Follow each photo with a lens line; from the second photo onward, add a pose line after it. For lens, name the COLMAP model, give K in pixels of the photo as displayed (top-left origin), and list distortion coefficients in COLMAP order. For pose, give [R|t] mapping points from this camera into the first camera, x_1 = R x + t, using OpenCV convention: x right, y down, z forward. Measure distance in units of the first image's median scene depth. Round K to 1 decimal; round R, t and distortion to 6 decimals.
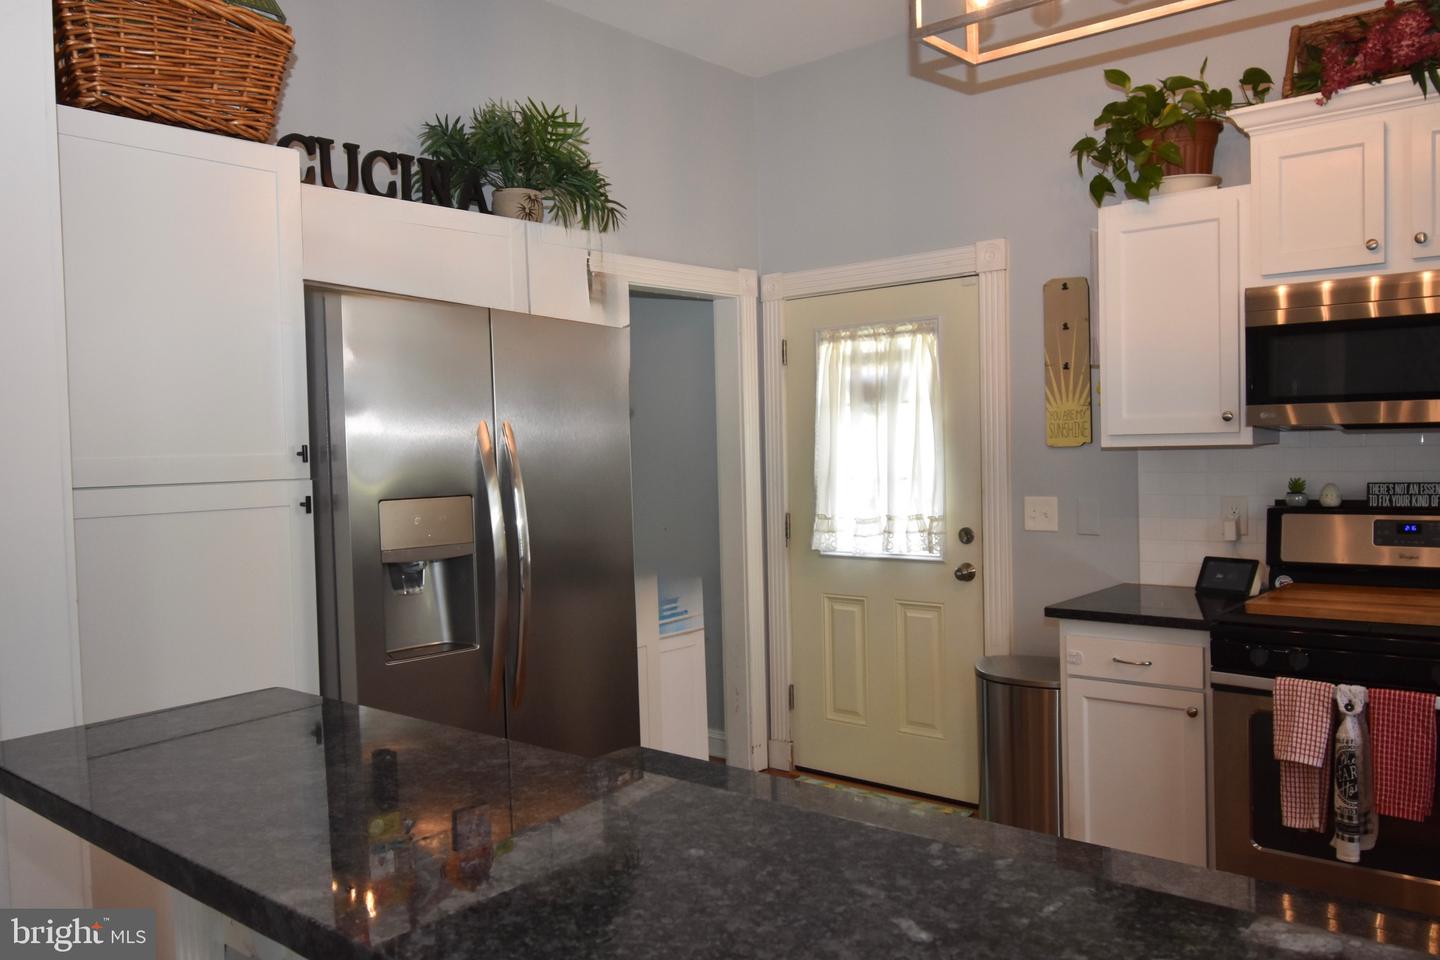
lens RADIAL K [[1102.6, 0, 718.1], [0, 1102.6, 478.9], [0, 0, 1]] dist [0.006453, -0.001721]
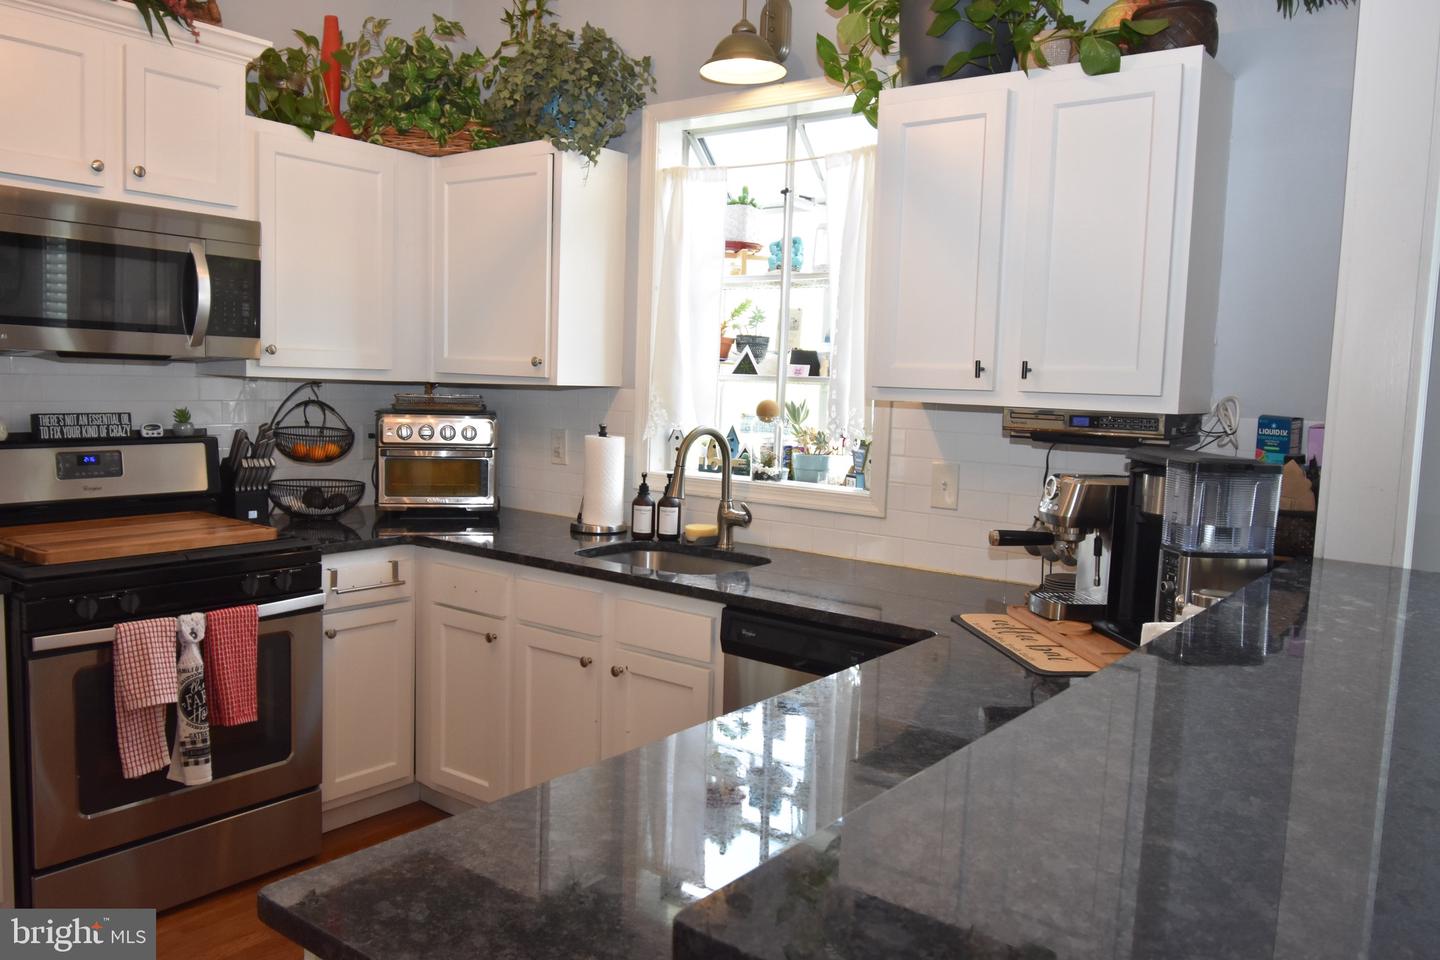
lens RADIAL K [[1102.6, 0, 724.1], [0, 1102.6, 481.0], [0, 0, 1]] dist [0.006453, -0.001721]
pose [[-0.055214, -0.069704, 0.996039, -0.375627], [0.001472, 0.997554, 0.069891, -0.004221], [-0.998473, 0.005325, -0.054976, 0.464775]]
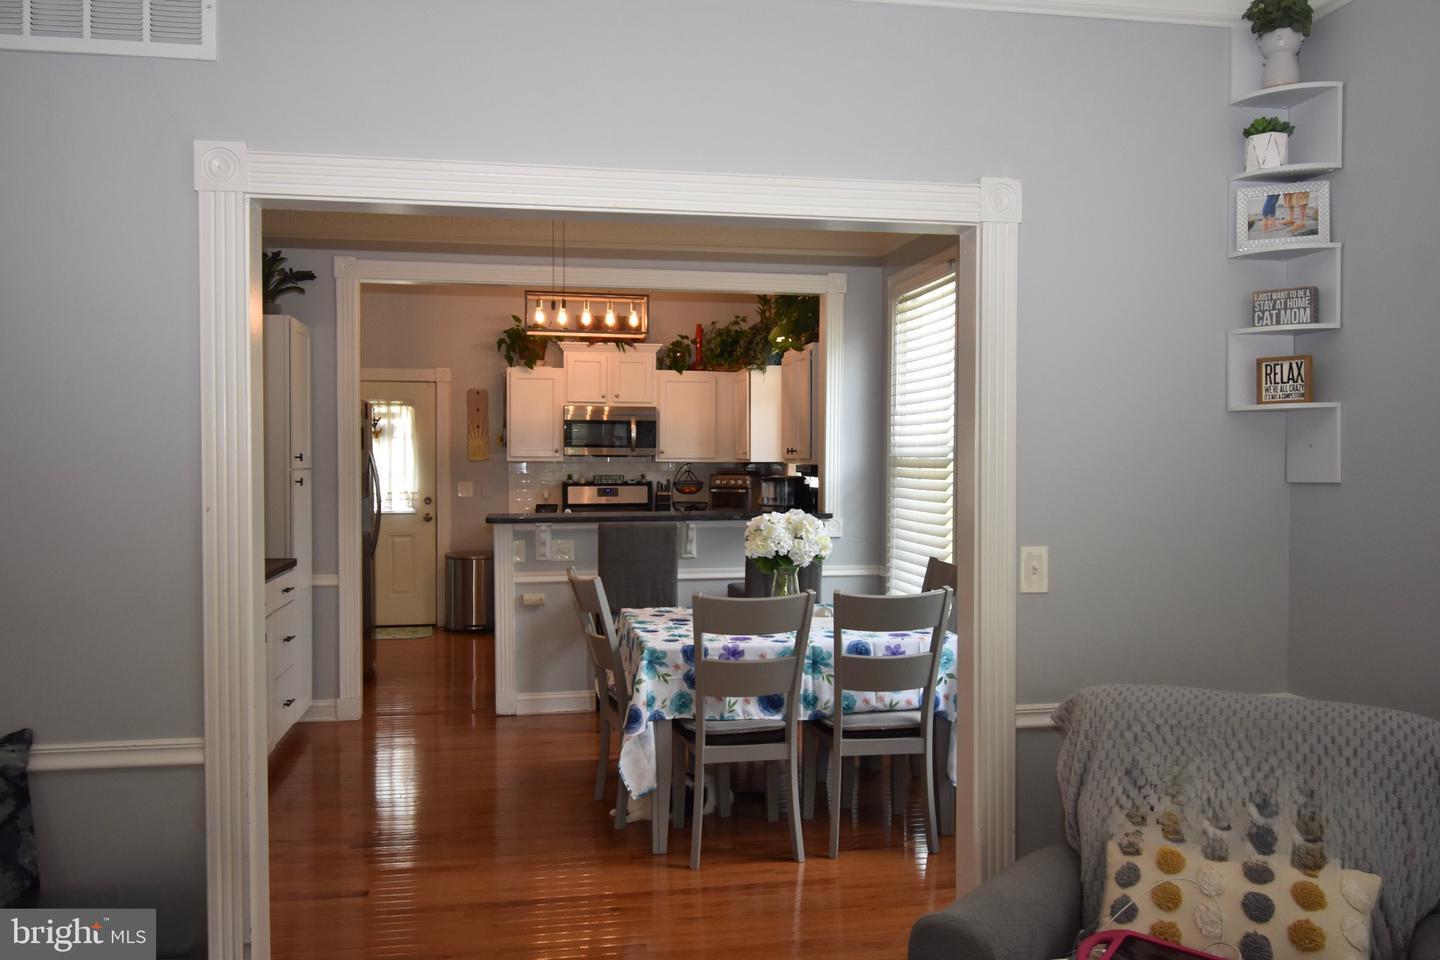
lens RADIAL K [[1102.6, 0, 719.5], [0, 1102.6, 477.1], [0, 0, 1]] dist [0.006453, -0.001721]
pose [[0.655958, 0.011399, 0.754711, -1.351791], [0.005535, 0.999786, -0.019911, 0.066717], [-0.754777, 0.017239, 0.655755, -1.118556]]
